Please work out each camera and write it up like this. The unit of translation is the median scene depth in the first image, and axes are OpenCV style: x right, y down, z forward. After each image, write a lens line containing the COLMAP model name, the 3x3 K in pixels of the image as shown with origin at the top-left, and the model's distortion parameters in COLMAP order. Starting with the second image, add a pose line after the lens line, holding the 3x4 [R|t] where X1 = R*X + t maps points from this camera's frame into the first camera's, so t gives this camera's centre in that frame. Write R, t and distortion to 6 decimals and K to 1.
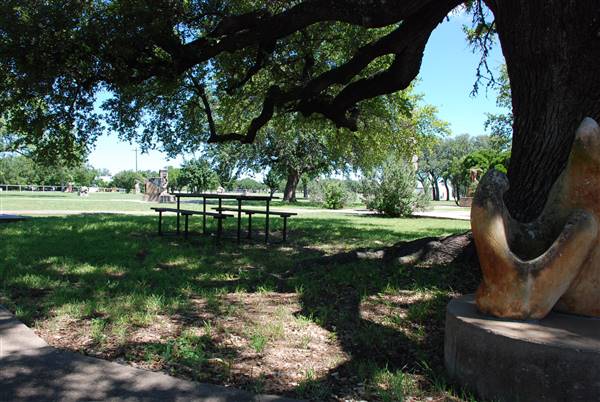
lens RADIAL K [[471.9, 0, 300.0], [0, 471.9, 201.0], [0, 0, 1]] dist [-0.177708, 0.135227]
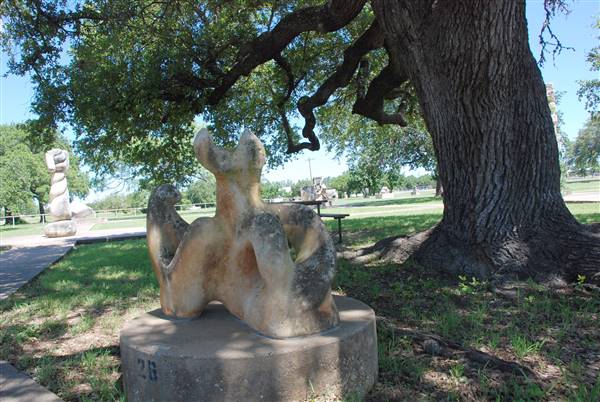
lens RADIAL K [[469.1, 0, 290.4], [0, 469.1, 198.8], [0, 0, 1]] dist [-0.163709, 0.046705]
pose [[0.917117, -0.088826, -0.388596, 0.246201], [0.086383, 0.995978, -0.023790, 0.004898], [0.389147, -0.011750, 0.921101, 0.020002]]
